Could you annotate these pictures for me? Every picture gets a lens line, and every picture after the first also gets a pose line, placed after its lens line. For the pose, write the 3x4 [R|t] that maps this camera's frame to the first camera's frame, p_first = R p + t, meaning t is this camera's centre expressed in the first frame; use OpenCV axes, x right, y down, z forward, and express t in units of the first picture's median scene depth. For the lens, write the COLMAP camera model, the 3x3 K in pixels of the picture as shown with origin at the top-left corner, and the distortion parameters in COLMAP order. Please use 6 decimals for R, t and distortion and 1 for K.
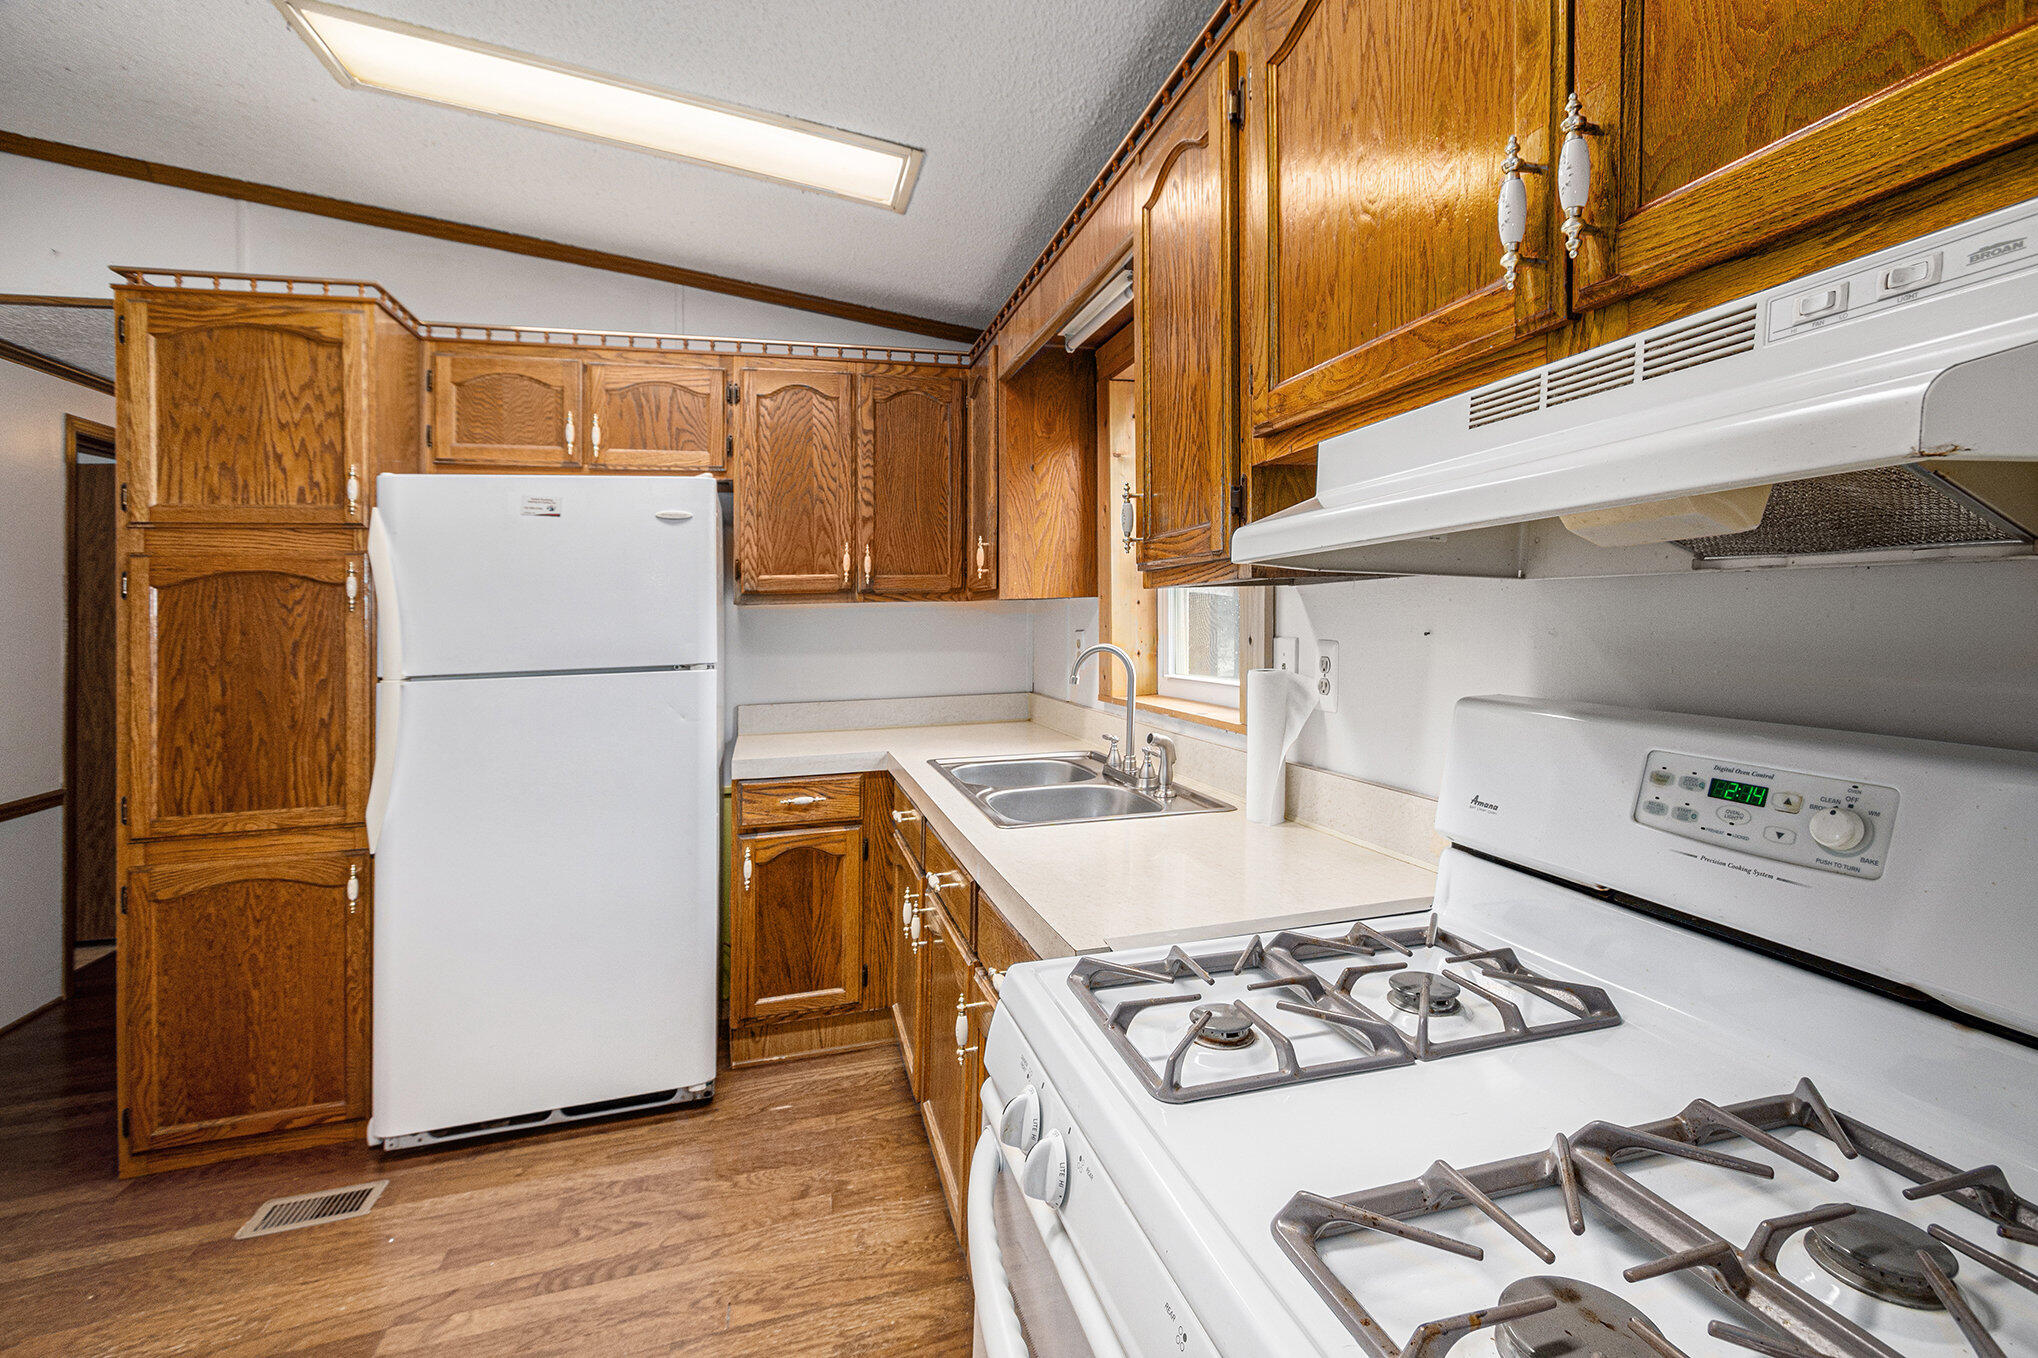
lens RADIAL K [[919.2, 0, 1018.9], [0, 919.2, 621.5], [0, 0, 1]] dist [0.021964, -0.000021]
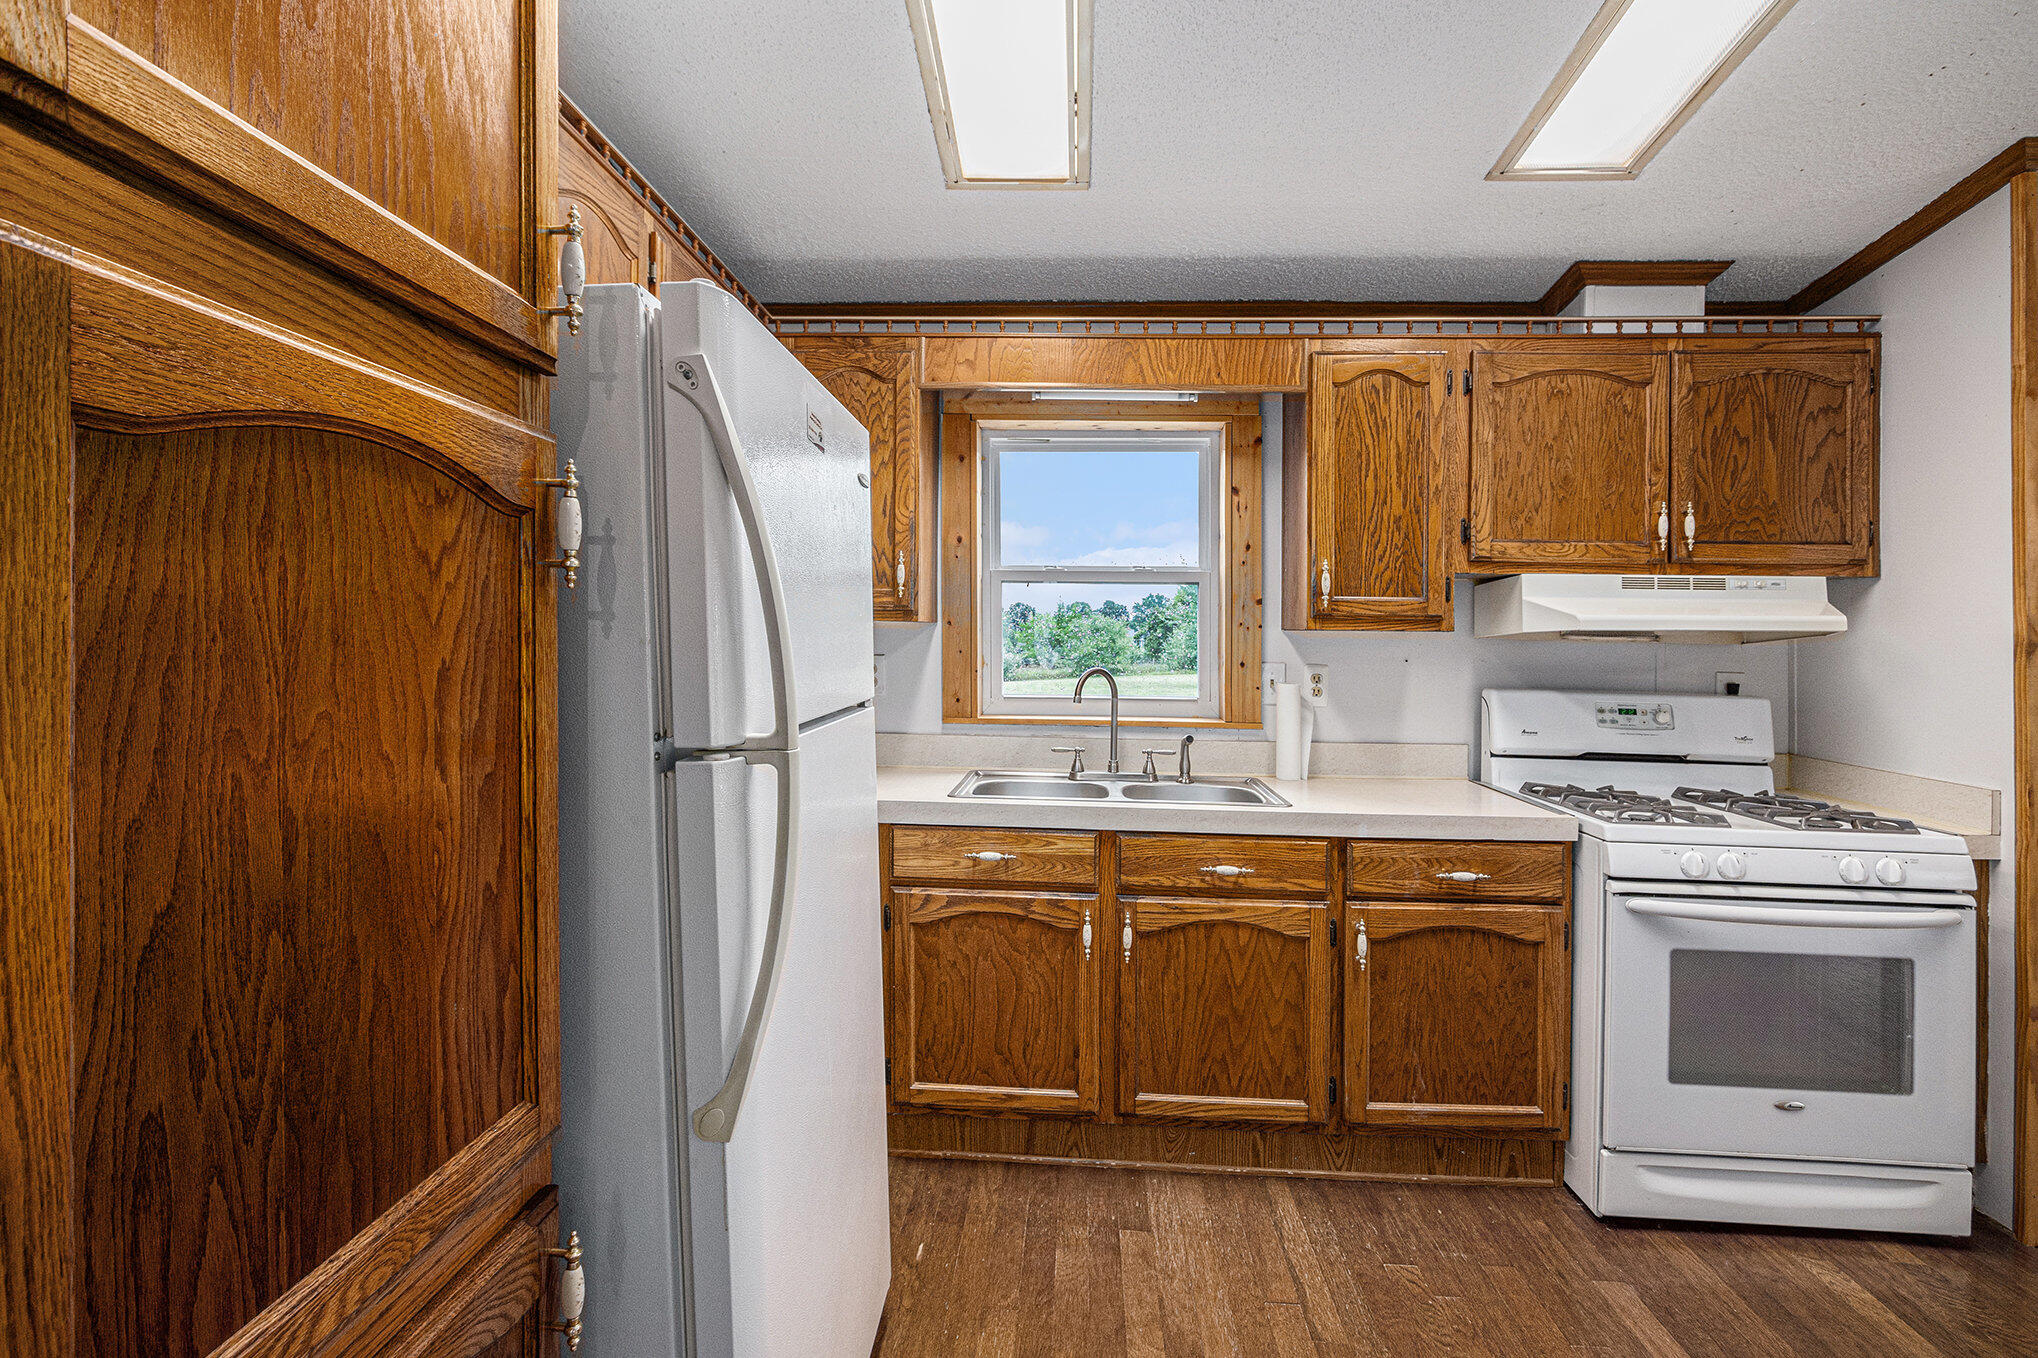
lens RADIAL K [[916.3, 0, 1025.7], [0, 916.3, 636.4], [0, 0, 1]] dist [-0.000105, -0.000260]
pose [[0.314703, 0.029461, 0.948733, -1.050598], [-0.020015, 0.999502, -0.024398, 0.014966], [-0.948979, -0.011311, 0.315136, 0.717513]]
